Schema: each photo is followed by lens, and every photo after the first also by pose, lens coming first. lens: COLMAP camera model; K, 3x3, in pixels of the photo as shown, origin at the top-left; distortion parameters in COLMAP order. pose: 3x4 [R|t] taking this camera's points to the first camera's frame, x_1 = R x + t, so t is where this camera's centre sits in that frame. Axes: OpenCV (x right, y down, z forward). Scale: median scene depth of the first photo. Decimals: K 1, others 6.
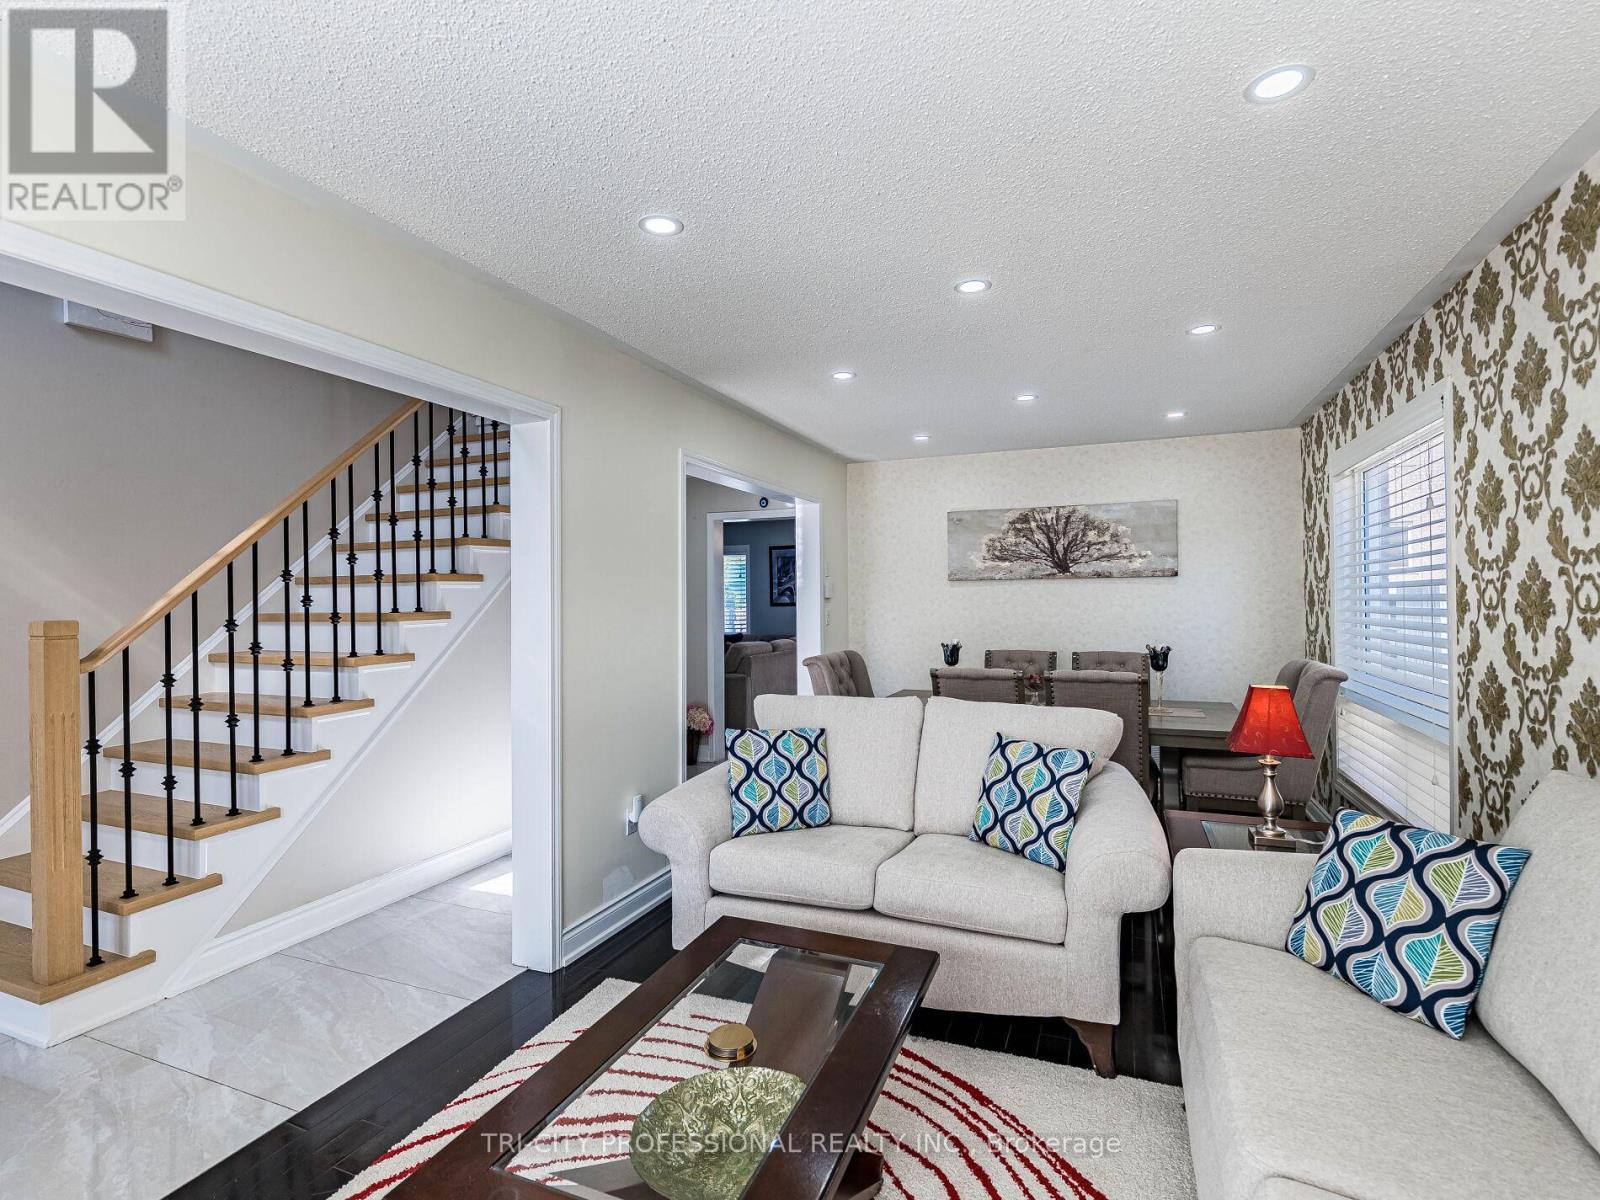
lens RADIAL K [[756.7, 0, 793.2], [0, 756.7, 601.3], [0, 0, 1]] dist [0.003023, 0.000249]
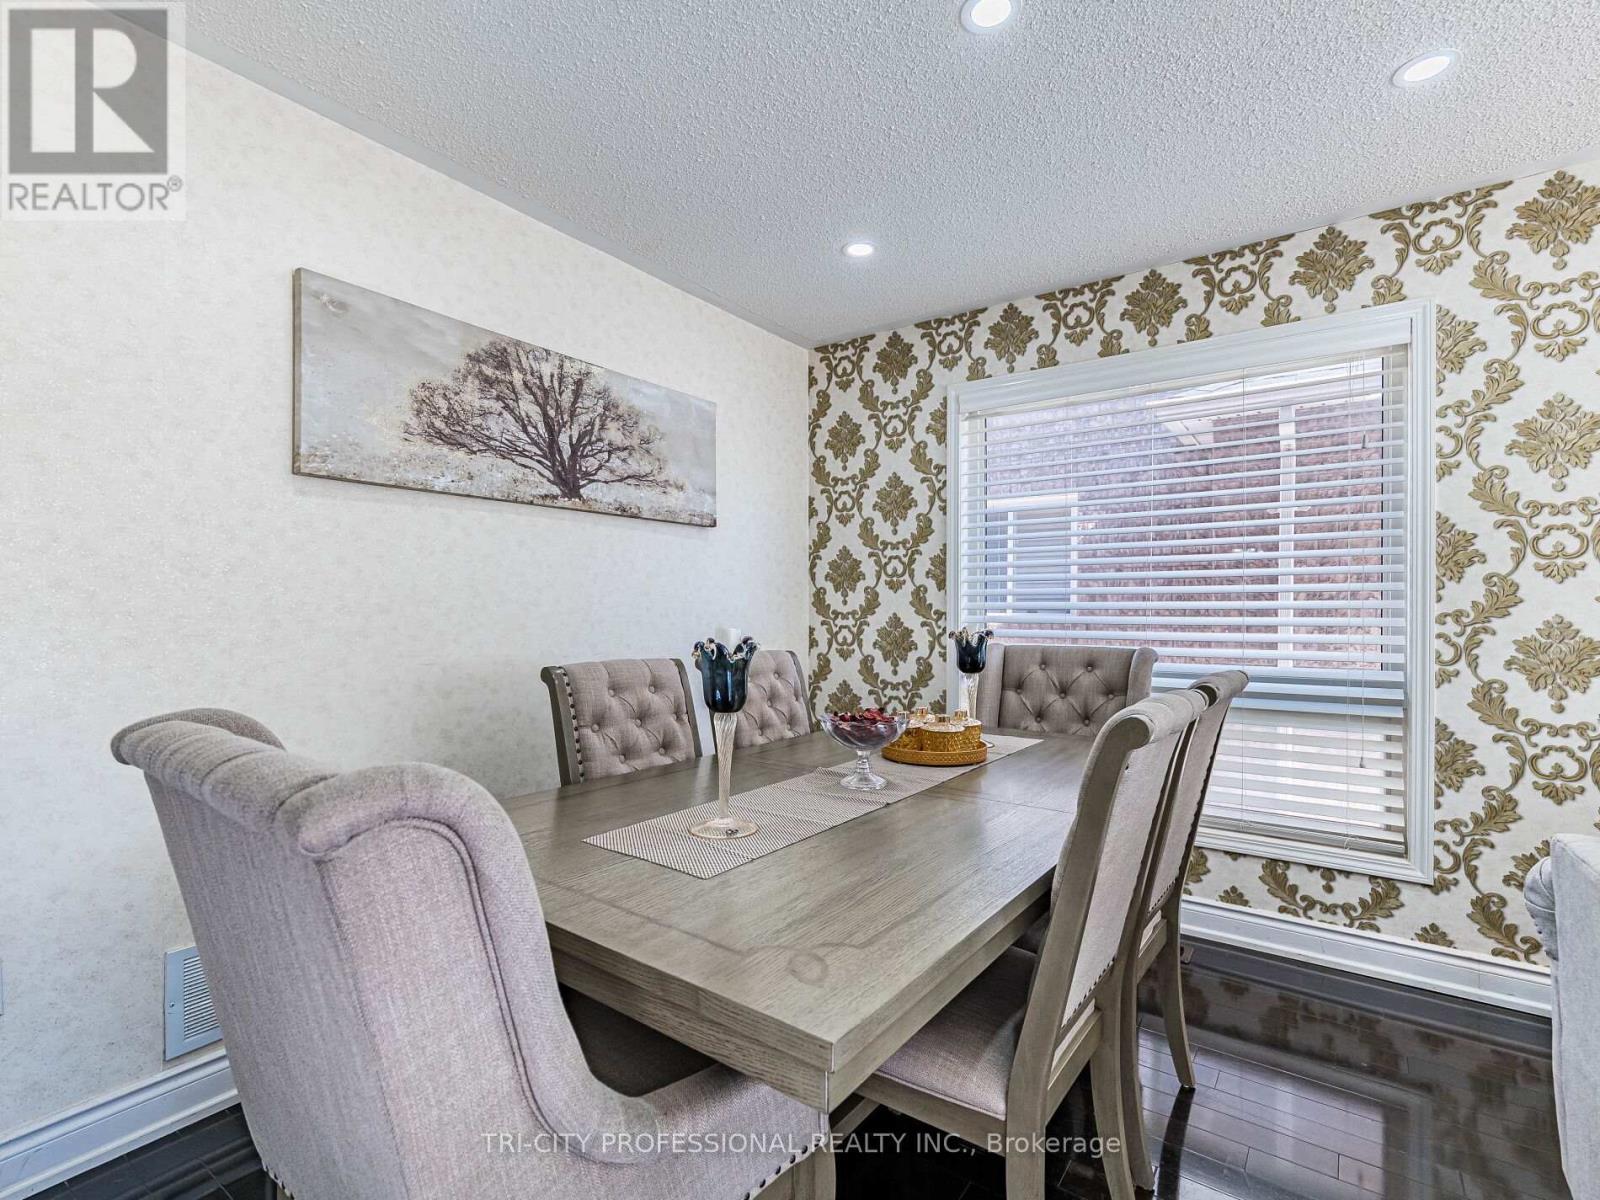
lens RADIAL K [[756.7, 0, 793.2], [0, 756.7, 601.3], [0, 0, 1]] dist [0.003023, 0.000249]
pose [[0.249290, 0.016099, 0.968295, -0.064784], [-0.010045, 0.999851, -0.014037, 0.032700], [-0.968377, -0.006227, 0.249414, 0.743920]]
